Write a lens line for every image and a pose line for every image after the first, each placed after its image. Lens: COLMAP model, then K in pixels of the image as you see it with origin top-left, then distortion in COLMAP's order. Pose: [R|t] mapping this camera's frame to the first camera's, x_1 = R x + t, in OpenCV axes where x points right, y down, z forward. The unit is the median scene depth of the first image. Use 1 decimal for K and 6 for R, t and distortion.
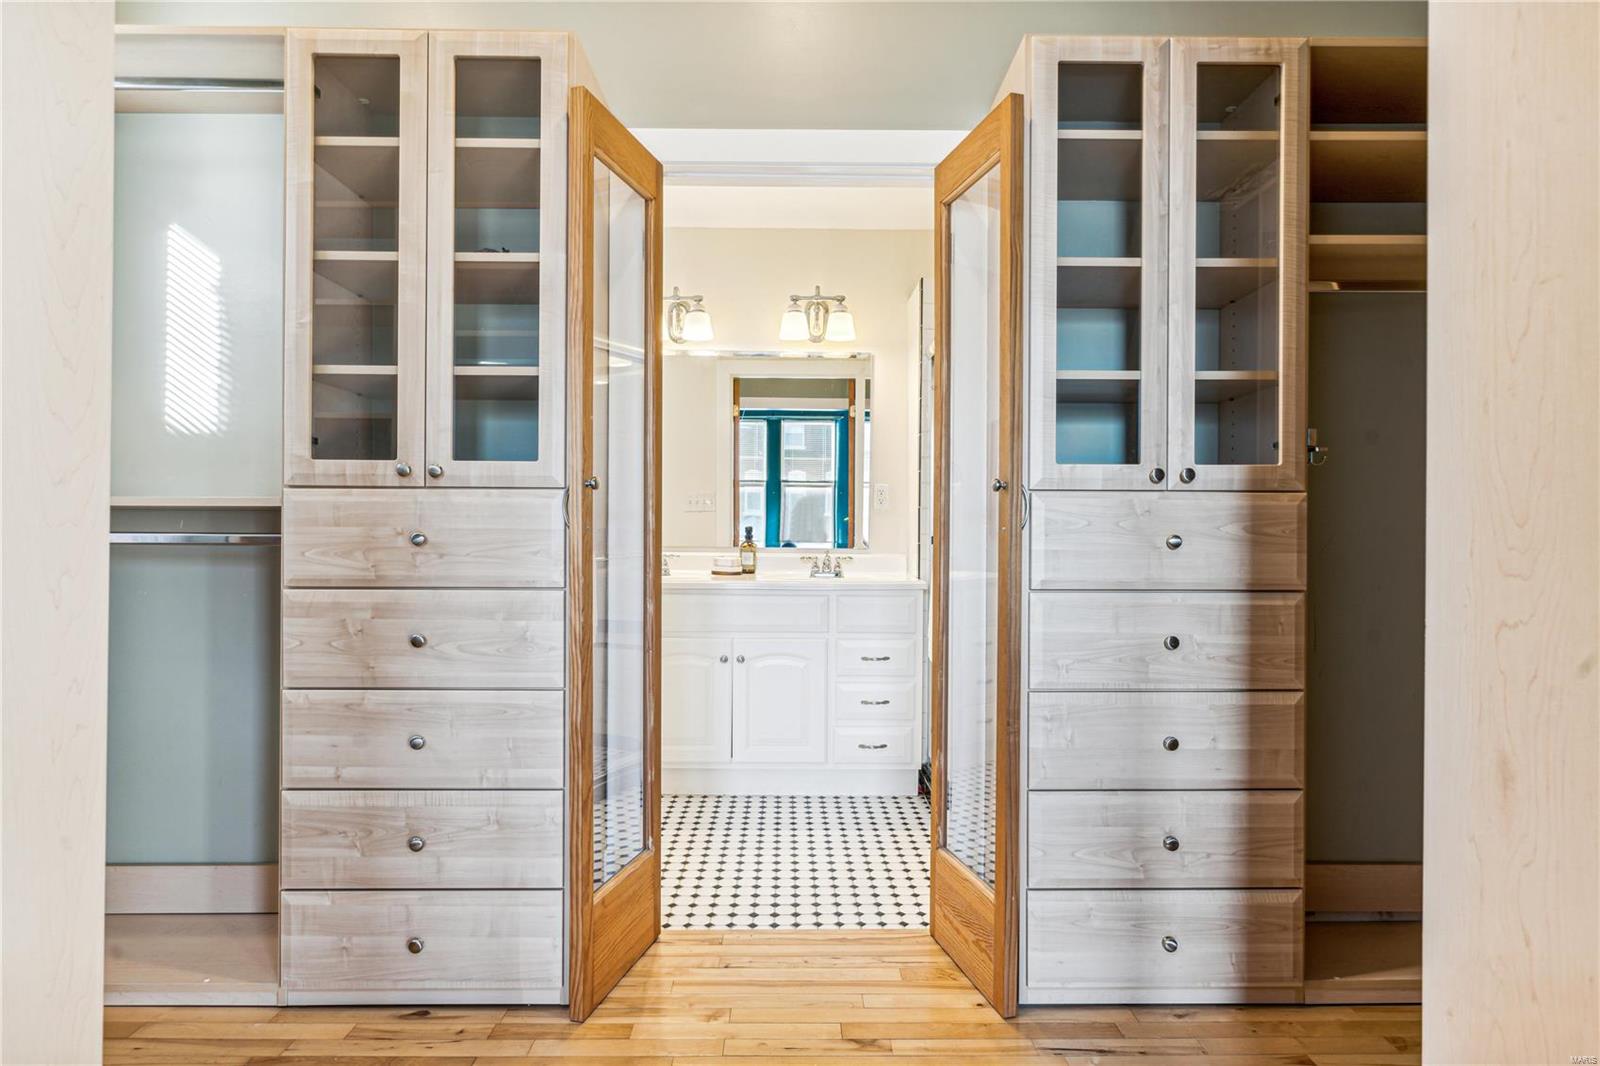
lens RADIAL K [[805.2, 0, 800.0], [0, 805.2, 533.0], [0, 0, 1]] dist [0.004299, 0.000515]
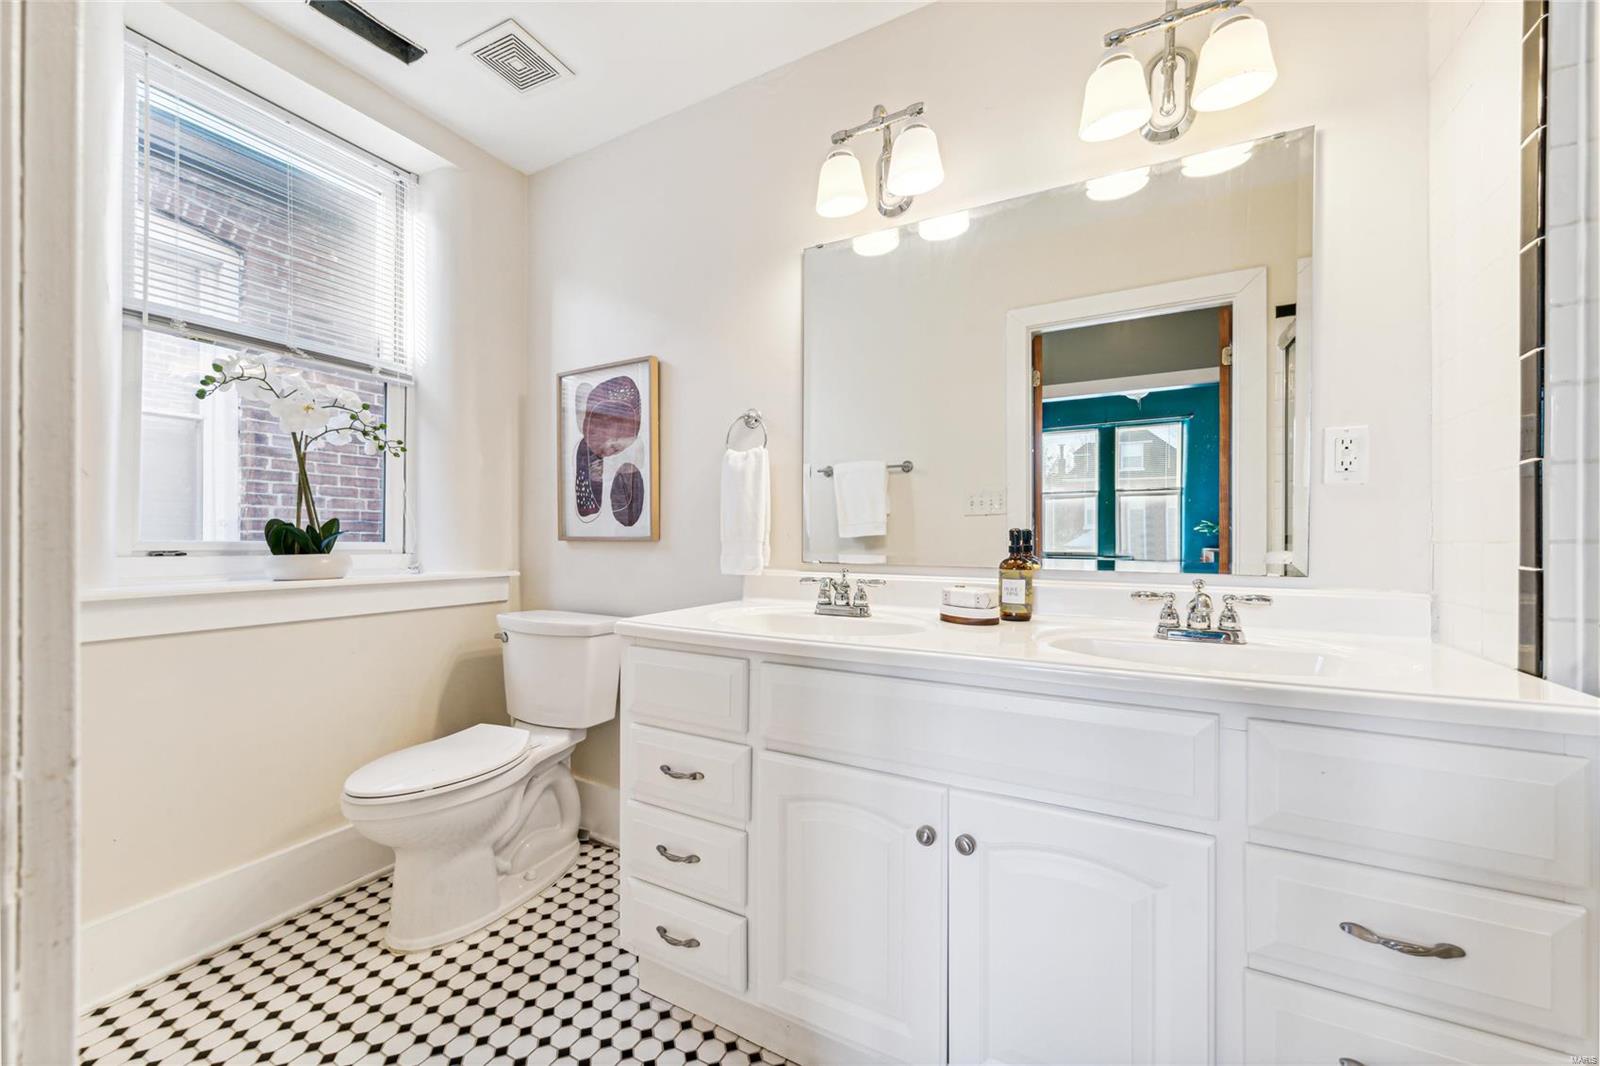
lens RADIAL K [[621.9, 0, 796.6], [0, 621.9, 534.5], [0, 0, 1]] dist [-0.000156, -0.000041]
pose [[0.875449, -0.005318, -0.483282, 0.020478], [-0.003120, 0.999856, -0.016653, 0.011847], [0.483301, 0.016086, 0.875306, 2.486273]]
